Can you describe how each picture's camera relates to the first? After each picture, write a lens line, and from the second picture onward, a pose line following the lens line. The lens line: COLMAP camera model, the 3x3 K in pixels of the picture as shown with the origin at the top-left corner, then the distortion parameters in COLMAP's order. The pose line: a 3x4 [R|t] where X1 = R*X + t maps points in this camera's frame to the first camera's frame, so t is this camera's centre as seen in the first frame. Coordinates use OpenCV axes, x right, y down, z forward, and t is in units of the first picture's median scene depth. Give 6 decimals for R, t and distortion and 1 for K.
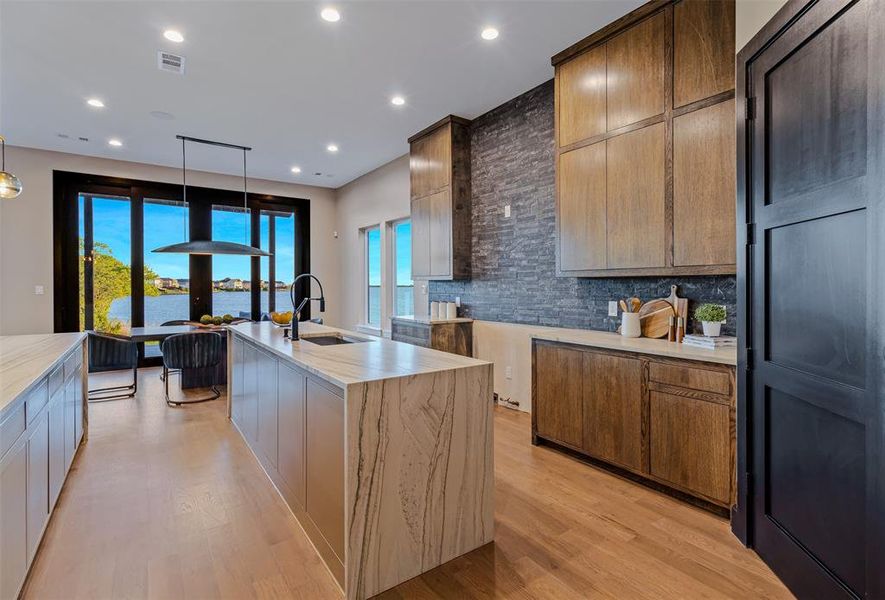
lens RADIAL K [[422.2, 0, 448.0], [0, 422.2, 286.3], [0, 0, 1]] dist [-0.001072, -0.000552]
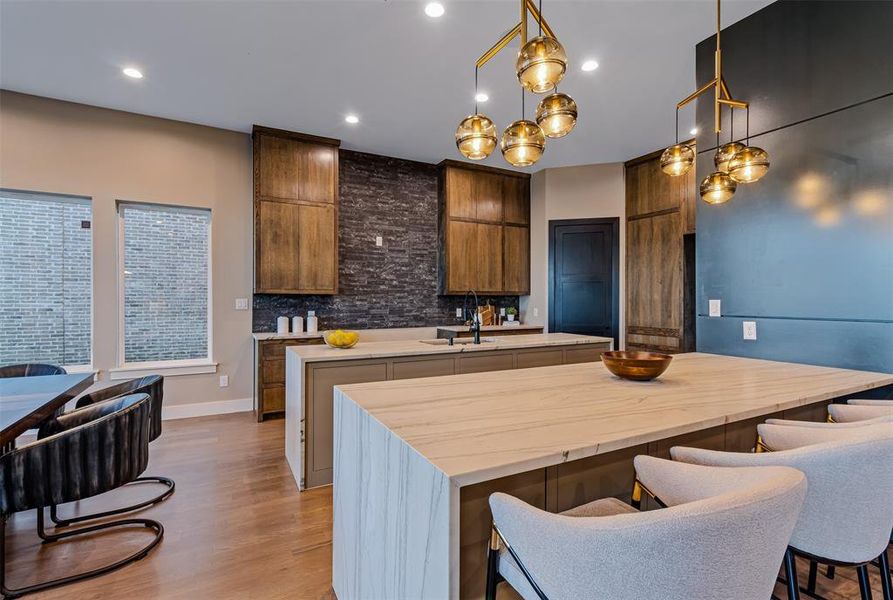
lens RADIAL K [[426.0, 0, 448.4], [0, 426.0, 302.0], [0, 0, 1]] dist [-0.001072, -0.000552]
pose [[0.135954, -0.002843, 0.990711, -1.135018], [0.000502, 0.999996, 0.002801, 0.002429], [-0.990715, 0.000116, 0.135955, 0.637357]]
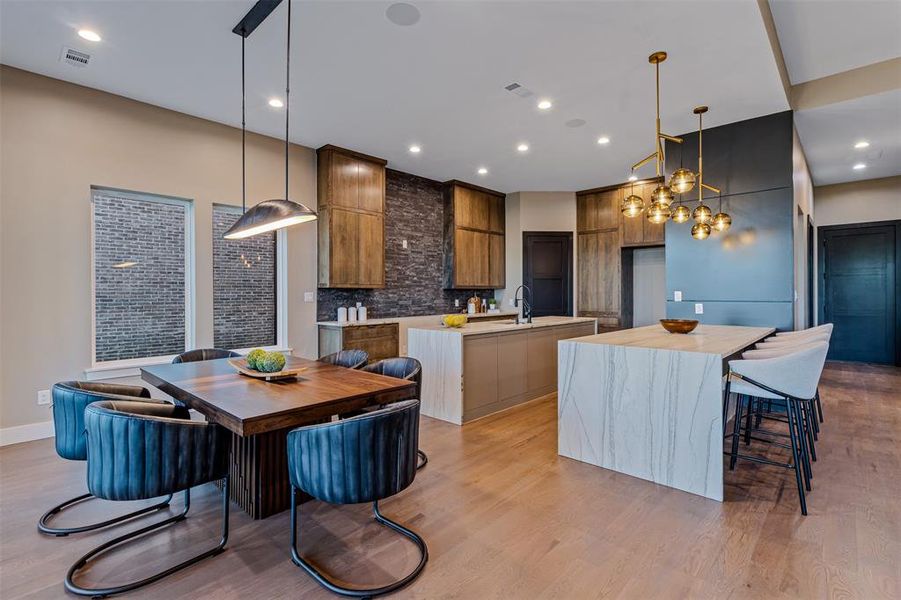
lens RADIAL K [[425.2, 0, 450.6], [0, 425.2, 293.2], [0, 0, 1]] dist [0.005691, 0.000548]
pose [[-0.181904, 0.002378, 0.983313, -1.444848], [0.006593, 0.999978, -0.001198, 0.003457], [-0.983294, 0.006265, -0.181916, 1.151979]]
